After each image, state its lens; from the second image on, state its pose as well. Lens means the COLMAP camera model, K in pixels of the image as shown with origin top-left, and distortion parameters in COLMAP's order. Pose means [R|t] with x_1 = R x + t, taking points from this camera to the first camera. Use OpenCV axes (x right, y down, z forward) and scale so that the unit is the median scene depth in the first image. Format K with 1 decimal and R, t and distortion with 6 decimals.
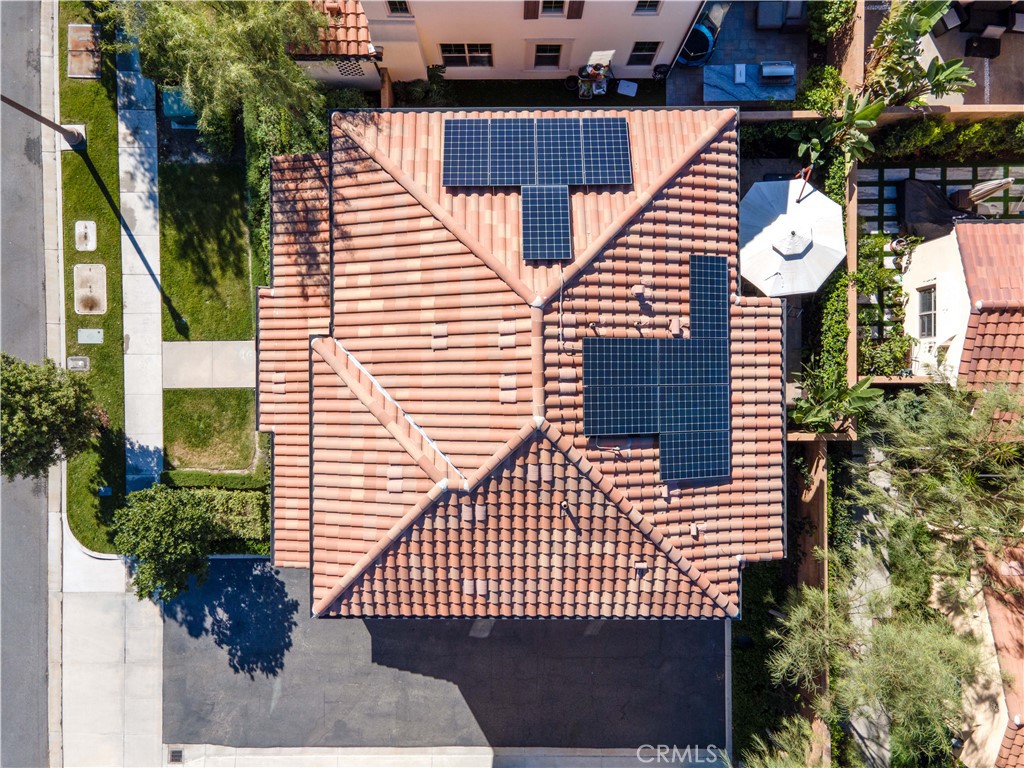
lens RADIAL K [[761.8, 0, 512.0], [0, 761.8, 384.0], [0, 0, 1]] dist [-0.000236, 0.068201]
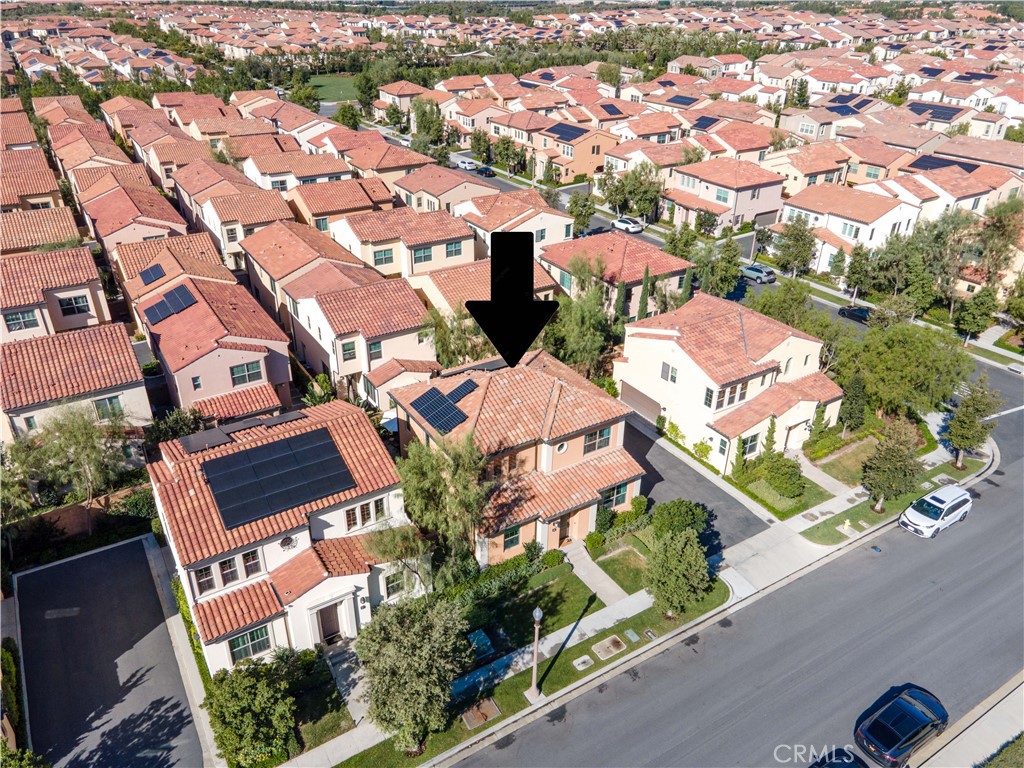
lens RADIAL K [[761.8, 0, 512.0], [0, 761.8, 384.0], [0, 0, 1]] dist [-0.000236, 0.068201]
pose [[-0.536335, -0.397869, 0.744342, -1.395131], [0.844005, -0.252290, 0.473292, -0.896047], [-0.000518, 0.882071, 0.471115, -0.213481]]
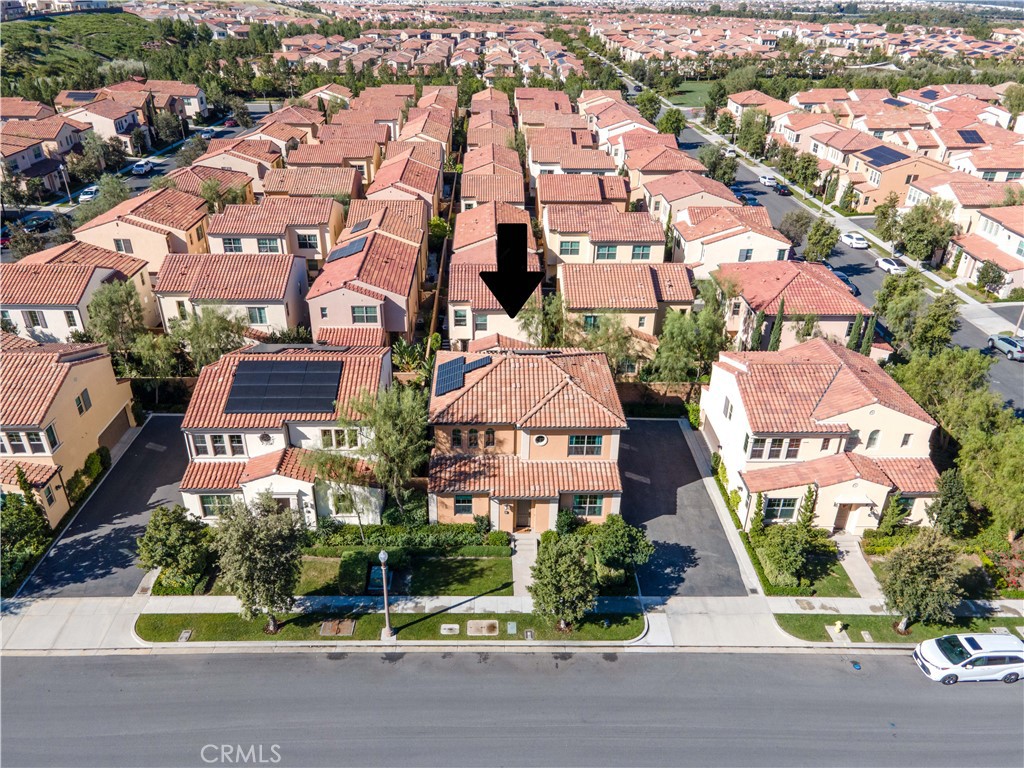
lens RADIAL K [[769.5, 0, 508.1], [0, 769.5, 382.8], [0, 0, 1]] dist [-0.003144, 0.066641]
pose [[-0.022696, -0.461607, 0.886794, -1.756738], [0.999718, -0.004341, 0.023327, -0.105742], [-0.006918, 0.887074, 0.461576, -0.210105]]
